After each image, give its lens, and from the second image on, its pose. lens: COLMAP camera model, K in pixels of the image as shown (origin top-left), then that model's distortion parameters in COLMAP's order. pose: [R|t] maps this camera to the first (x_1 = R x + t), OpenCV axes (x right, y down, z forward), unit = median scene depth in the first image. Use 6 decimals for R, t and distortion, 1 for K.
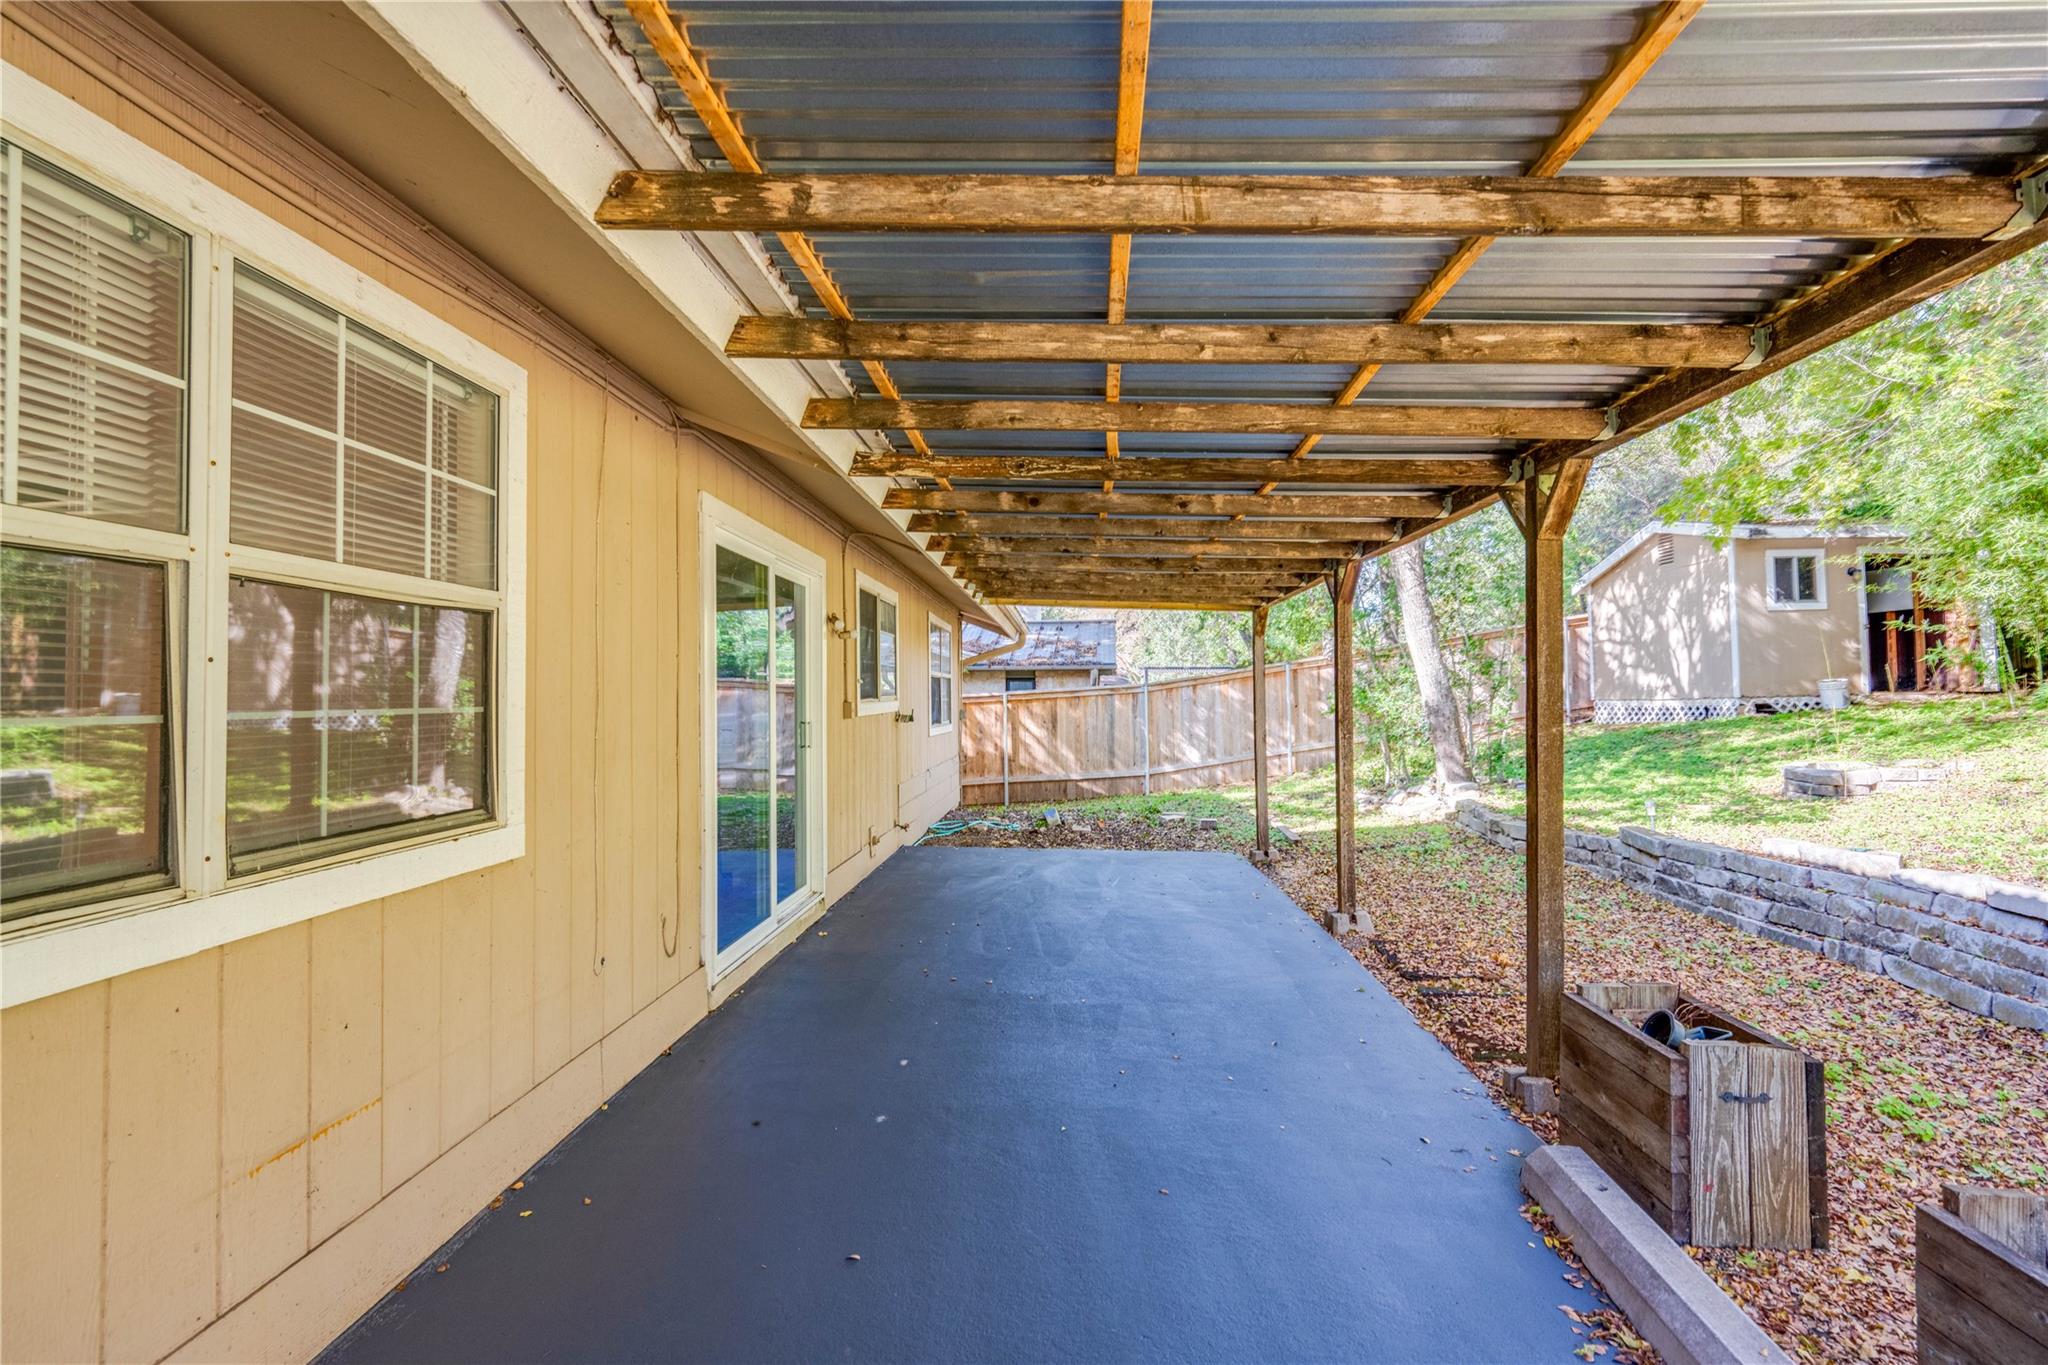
lens RADIAL K [[947.2, 0, 1032.3], [0, 947.2, 677.8], [0, 0, 1]] dist [-0.001121, -0.000121]
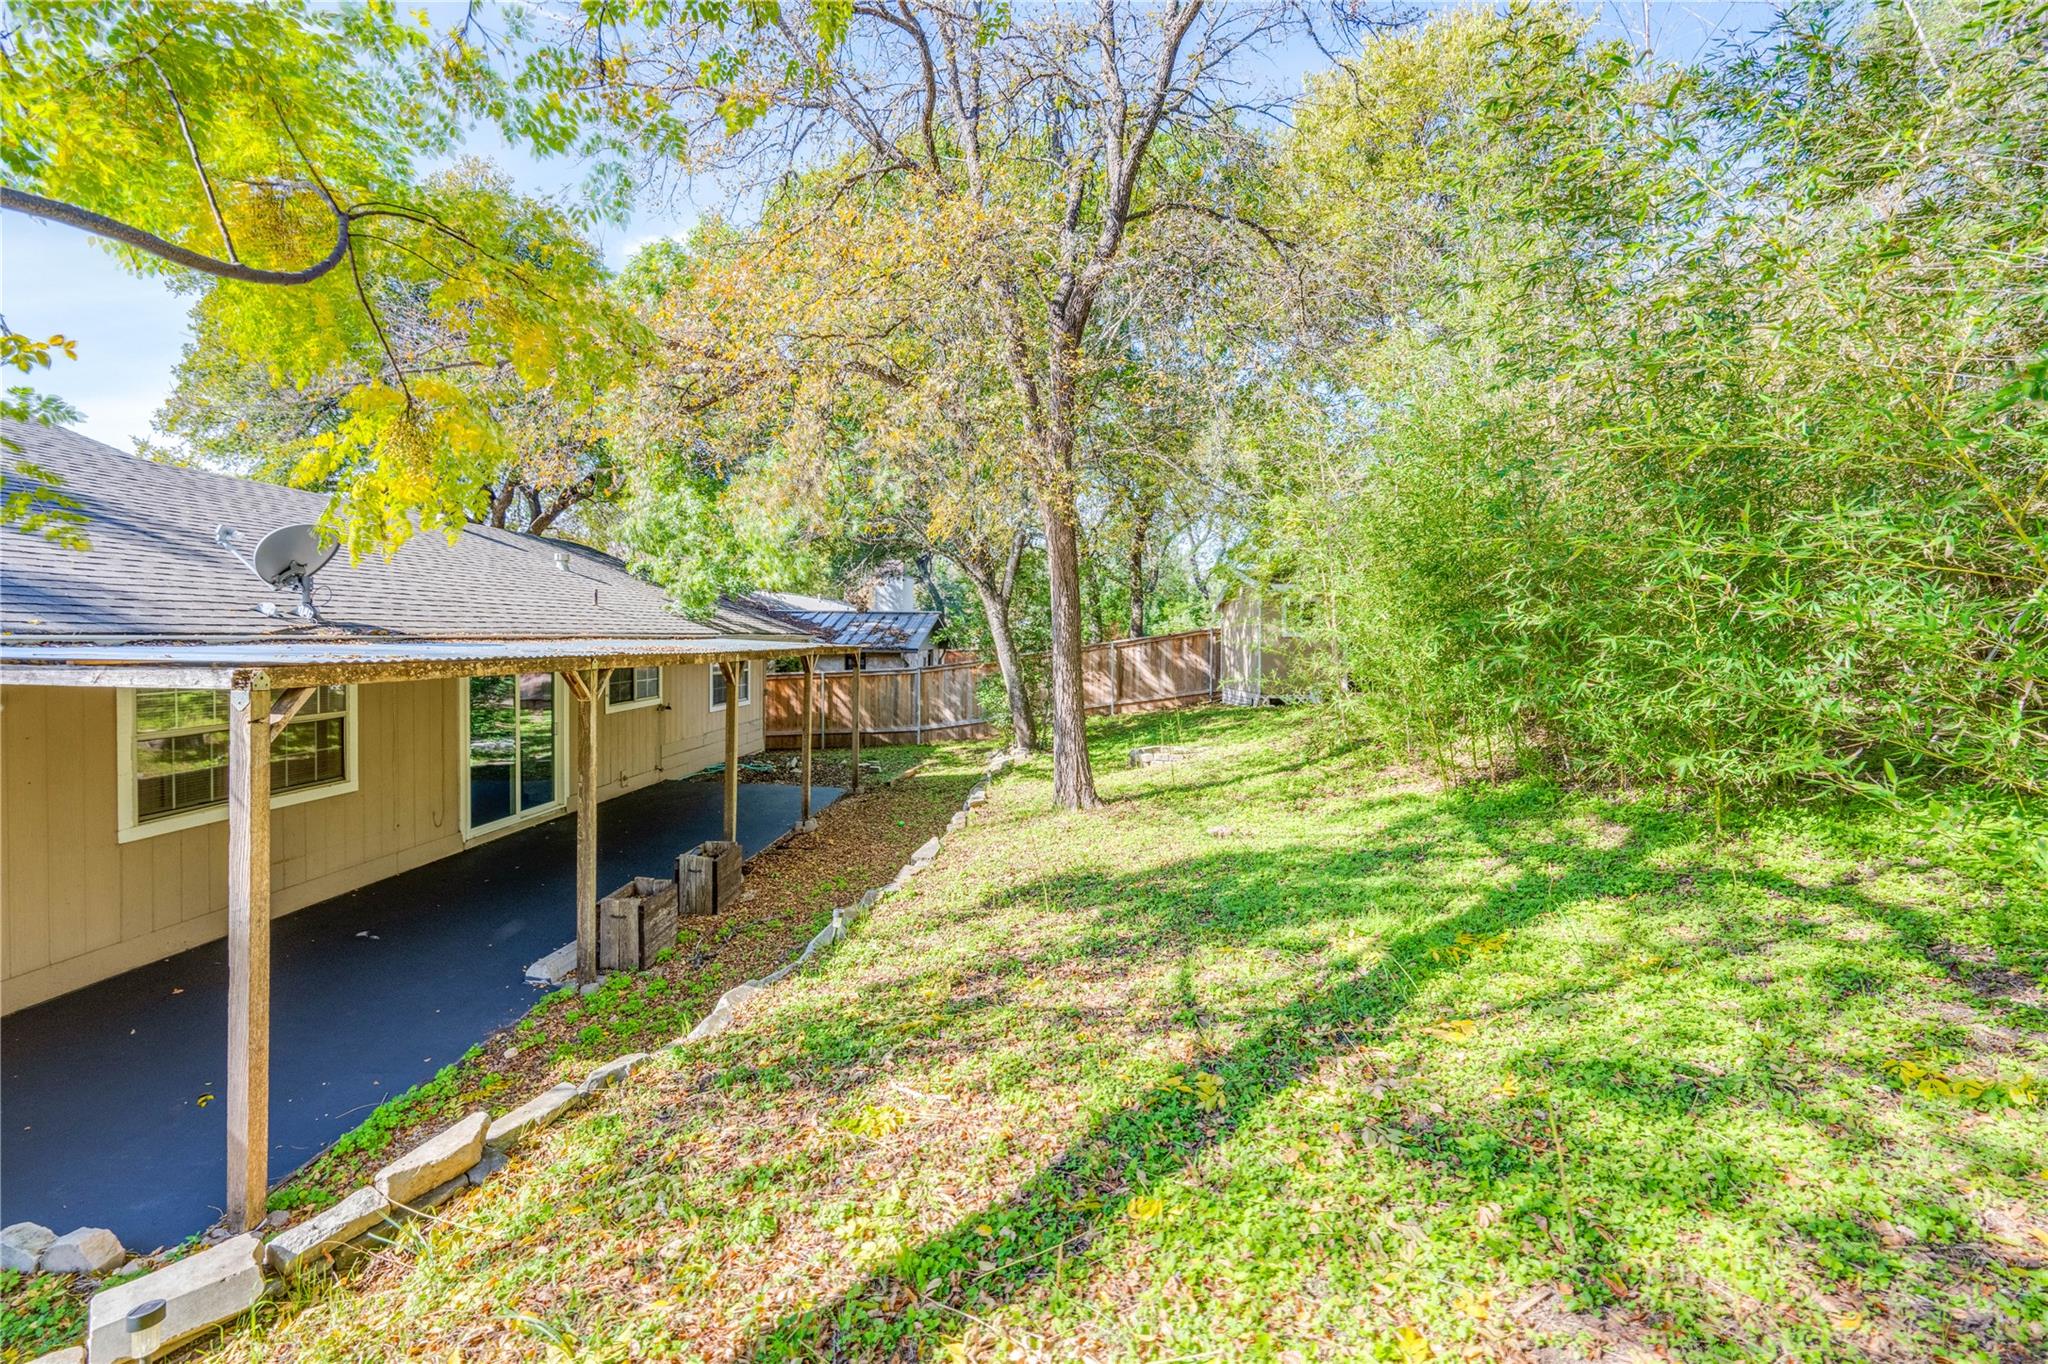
lens RADIAL K [[868.2, 0, 1000.0], [0, 868.2, 656.8], [0, 0, 1]] dist [-0.000755, 0.000125]
pose [[0.999282, 0.018775, -0.032912, 0.379128], [-0.017194, 0.998715, 0.047676, -0.098126], [0.033765, -0.047076, 0.998320, -0.407306]]
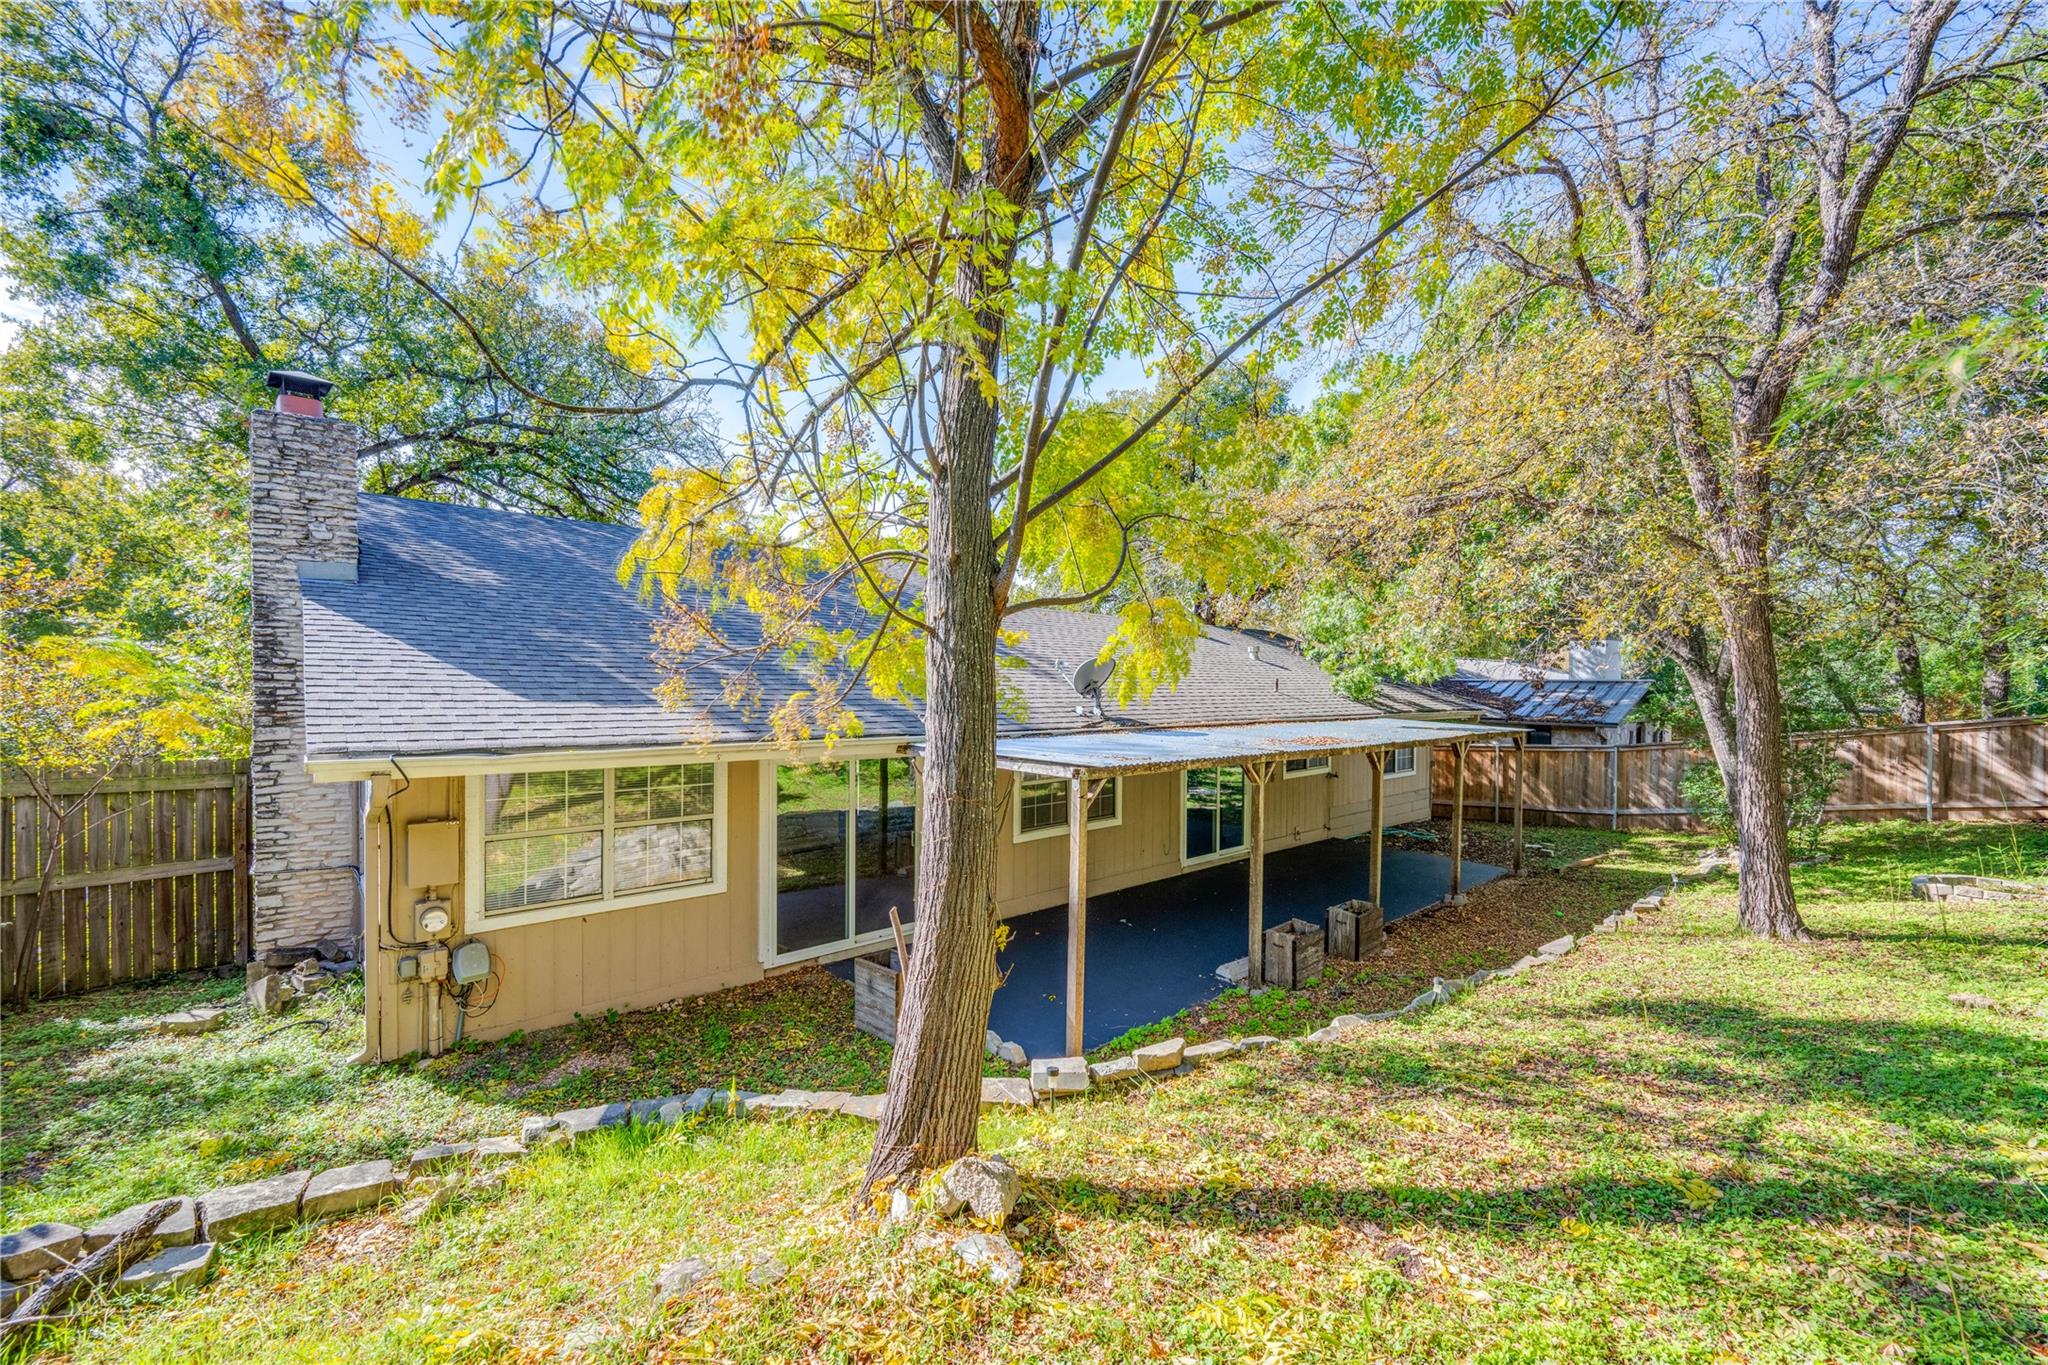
lens RADIAL K [[810.3, 0, 1018.2], [0, 810.3, 685.1], [0, 0, 1]] dist [0.000729, -0.000077]
pose [[0.701028, 0.014251, -0.712991, 0.452785], [0.002798, 0.999738, 0.022733, -0.139716], [0.713128, -0.017931, 0.700804, -0.508104]]
